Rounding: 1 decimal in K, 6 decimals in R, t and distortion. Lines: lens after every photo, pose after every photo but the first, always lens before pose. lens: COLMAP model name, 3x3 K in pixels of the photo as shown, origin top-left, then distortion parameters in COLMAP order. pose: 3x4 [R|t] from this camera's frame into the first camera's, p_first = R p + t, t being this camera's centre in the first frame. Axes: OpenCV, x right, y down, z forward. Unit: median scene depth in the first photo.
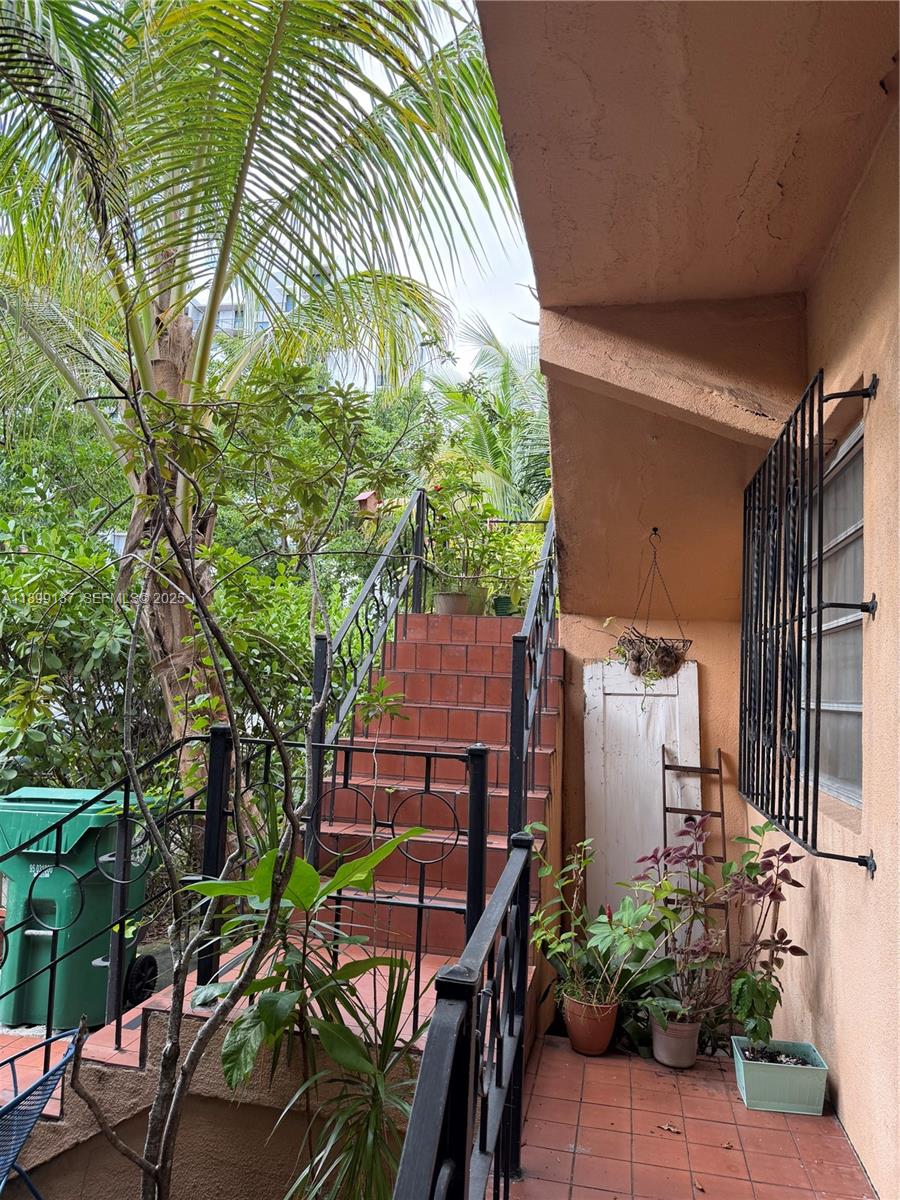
lens RADIAL K [[838.7, 0, 450.0], [0, 838.7, 600.0], [0, 0, 1]] dist [0.017508, -0.038680]
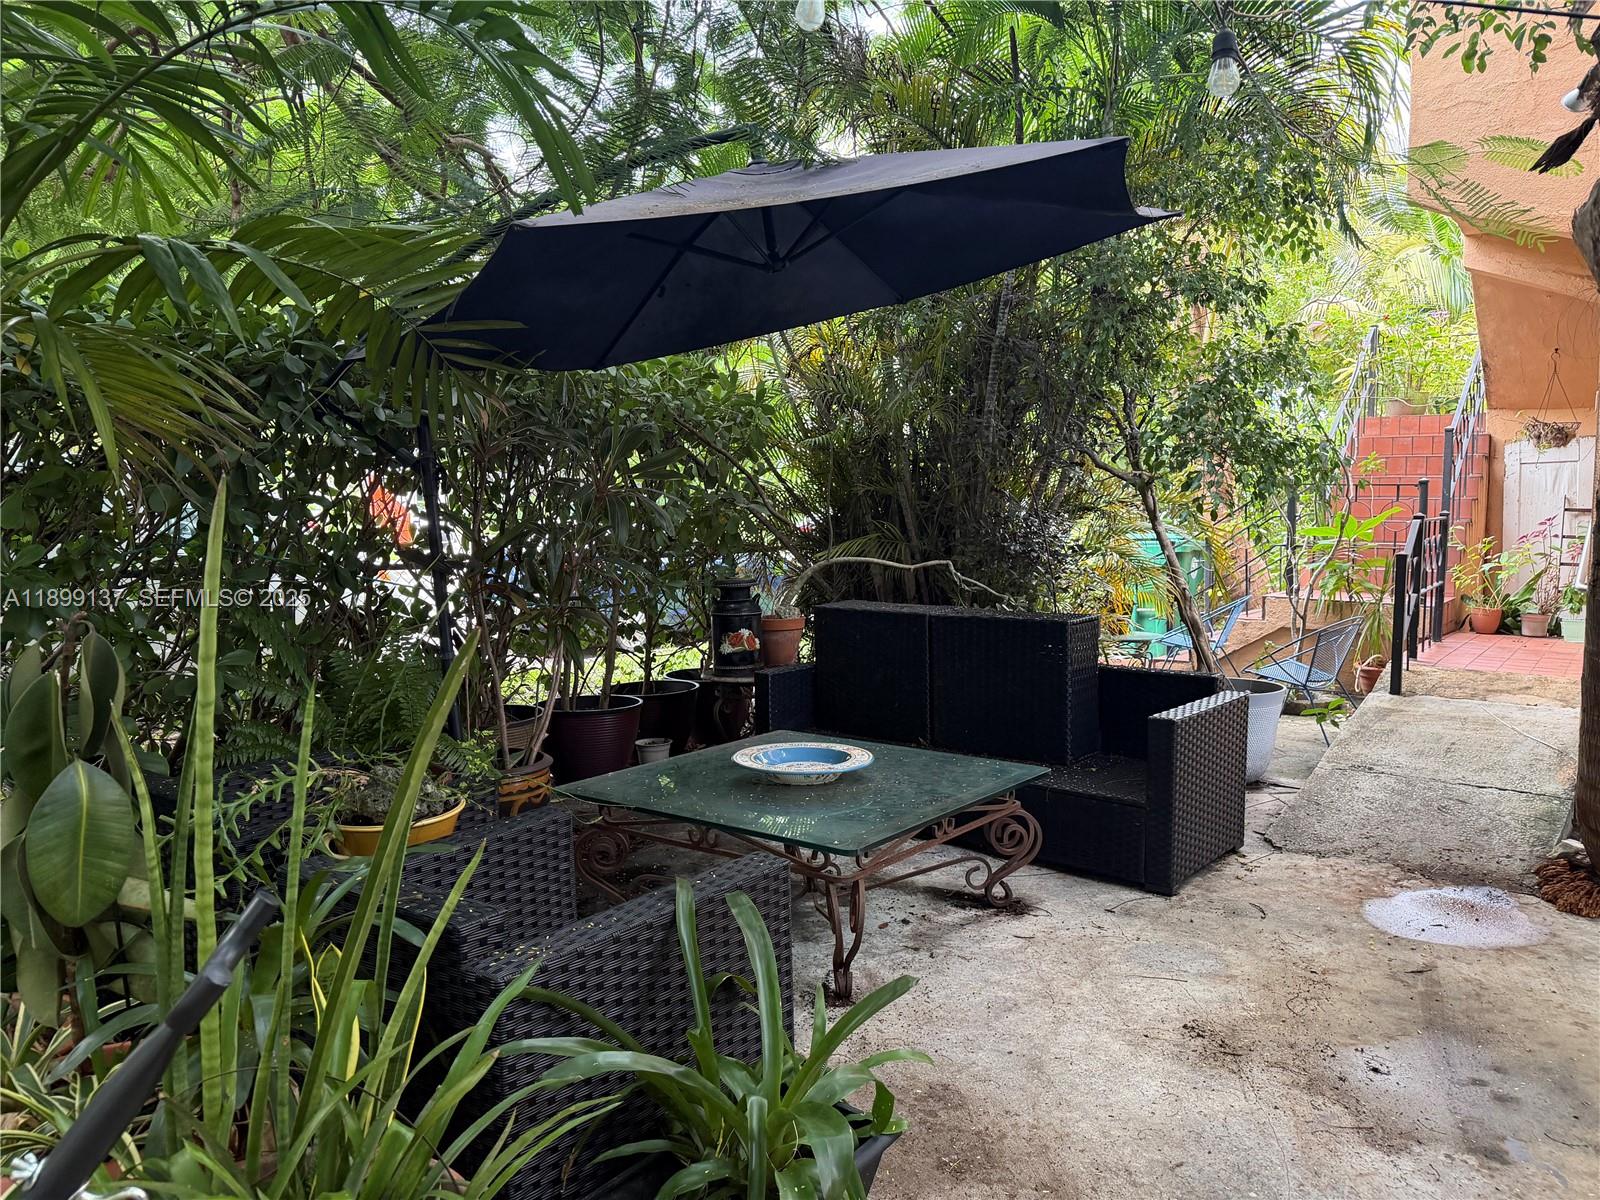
lens RADIAL K [[1118.2, 0, 800.0], [0, 1118.2, 600.0], [0, 0, 1]] dist [0.017508, -0.038680]
pose [[0.893834, -0.003185, -0.448387, -0.069864], [0.081382, 0.984519, 0.155238, -0.064740], [0.440951, -0.175247, 0.880256, -1.454631]]
